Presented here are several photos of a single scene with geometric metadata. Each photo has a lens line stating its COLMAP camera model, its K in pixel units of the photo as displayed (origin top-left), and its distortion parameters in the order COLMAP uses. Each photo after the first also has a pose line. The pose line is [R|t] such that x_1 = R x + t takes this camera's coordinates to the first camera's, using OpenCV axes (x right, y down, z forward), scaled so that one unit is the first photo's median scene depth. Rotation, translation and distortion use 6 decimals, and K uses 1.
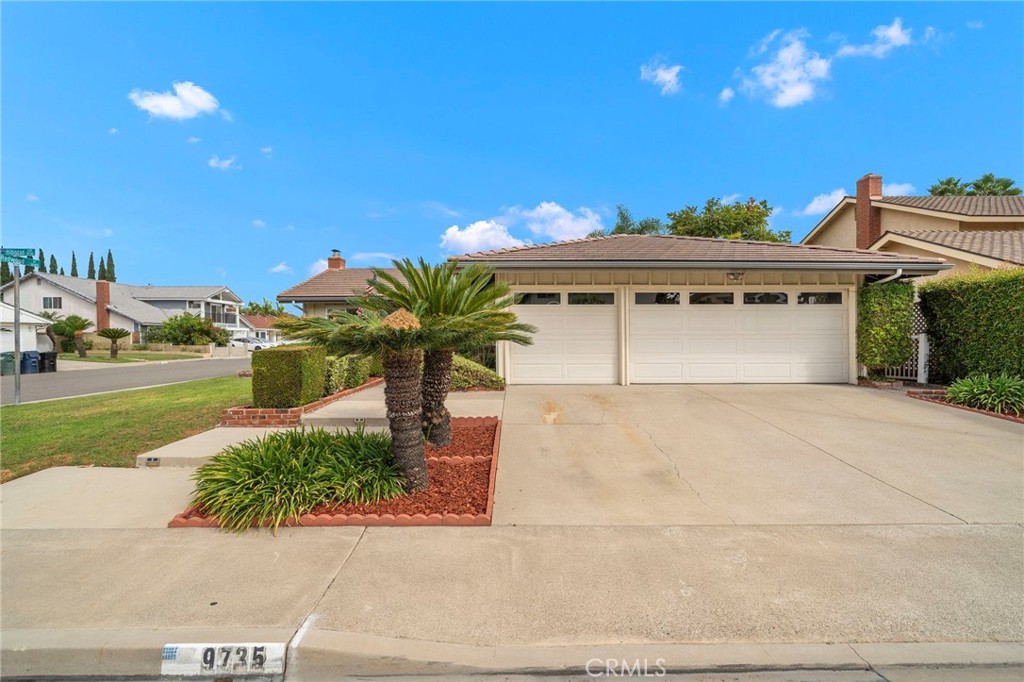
lens RADIAL K [[451.5, 0, 514.1], [0, 451.5, 382.3], [0, 0, 1]] dist [-0.000306, 0.000214]
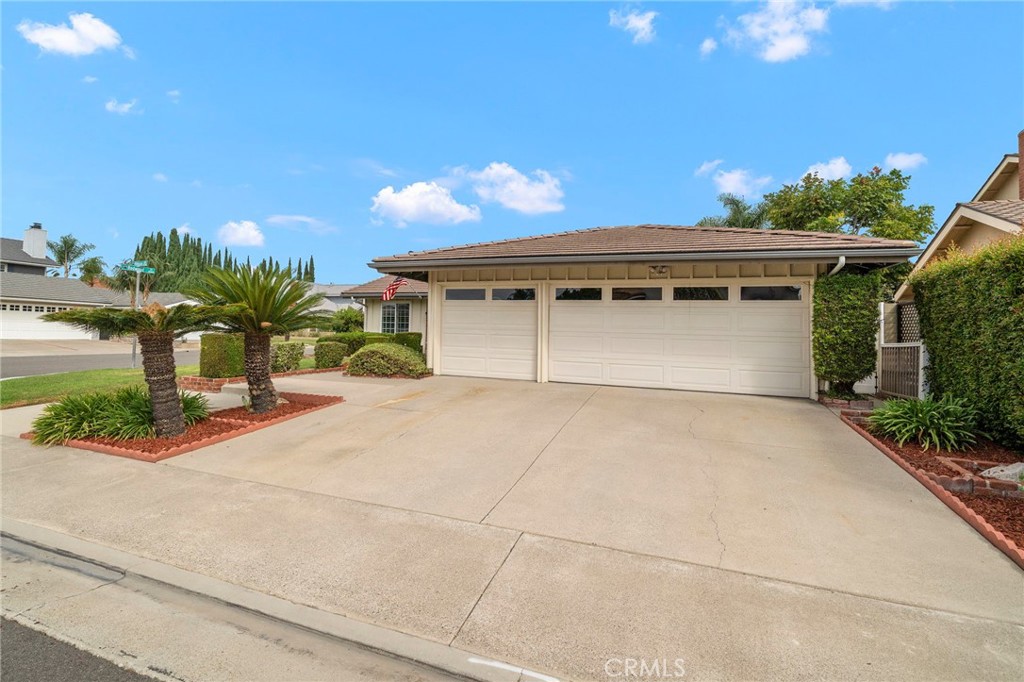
lens RADIAL K [[478.5, 0, 514.1], [0, 478.5, 351.9], [0, 0, 1]] dist [0.001481, 0.000110]
pose [[0.929622, 0.041546, -0.366166, 0.575911], [-0.064506, 0.996629, -0.050687, -0.003317], [0.362826, 0.070740, 0.929168, 0.016050]]
